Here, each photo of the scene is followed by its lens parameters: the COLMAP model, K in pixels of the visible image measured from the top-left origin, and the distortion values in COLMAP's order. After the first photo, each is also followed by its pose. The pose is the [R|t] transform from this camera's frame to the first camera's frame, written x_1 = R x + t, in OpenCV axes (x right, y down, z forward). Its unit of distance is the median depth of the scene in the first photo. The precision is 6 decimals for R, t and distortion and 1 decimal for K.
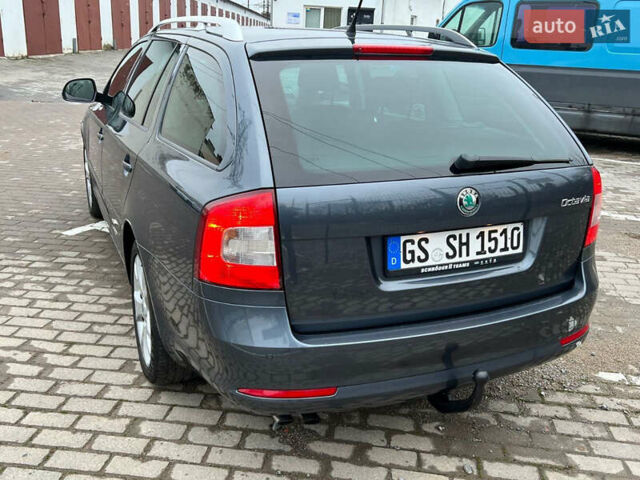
lens RADIAL K [[610.3, 0, 320.0], [0, 610.3, 240.0], [0, 0, 1]] dist [0.023149, 0.001468]
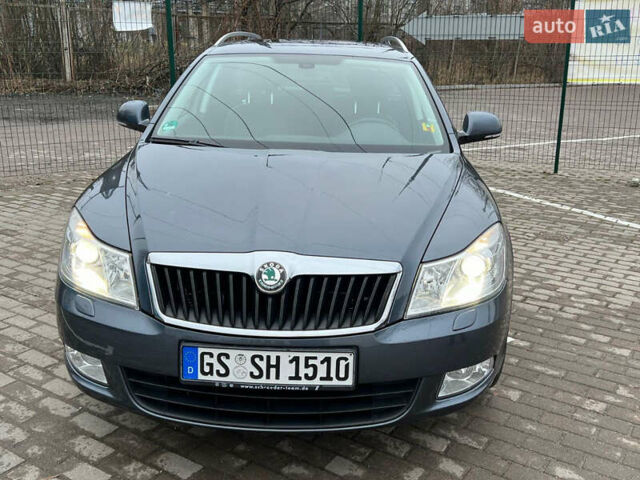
lens RADIAL K [[668.2, 0, 320.0], [0, 668.2, 240.0], [0, 0, 1]] dist [0.108407, -0.215747]
pose [[-0.898020, -0.172757, 0.404618, -0.819676], [0.087829, 0.830773, 0.549639, -0.873203], [-0.431099, 0.529124, -0.730877, 2.544052]]
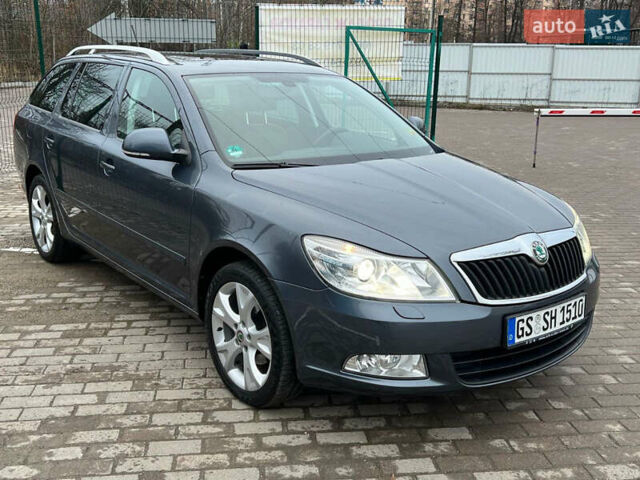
lens RADIAL K [[734.3, 0, 315.4], [0, 734.3, 242.1], [0, 0, 1]] dist [0.135947, -0.337548]
pose [[-0.964557, 0.012892, -0.263560, 0.100380], [-0.133180, 0.838475, 0.528415, -0.974634], [0.227801, 0.544787, -0.807040, 2.830430]]
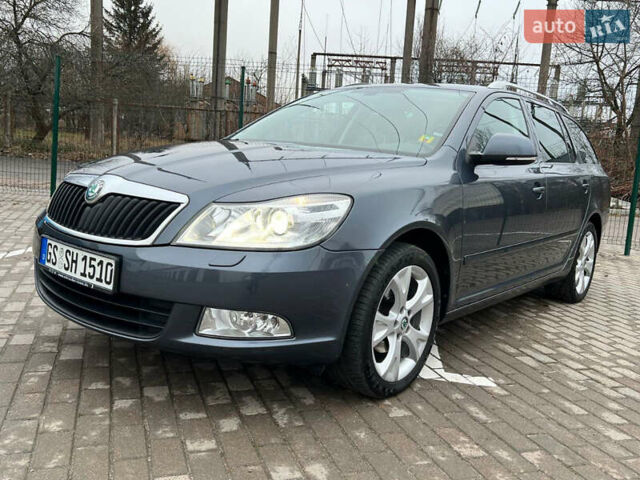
lens RADIAL K [[589.9, 0, 320.0], [0, 589.9, 240.0], [0, 0, 1]] dist [0.014098, -0.000859]
pose [[-0.449380, -0.196891, 0.871373, -1.309474], [0.189579, 0.932175, 0.308398, -0.569865], [-0.872993, 0.303782, -0.381575, 2.116281]]
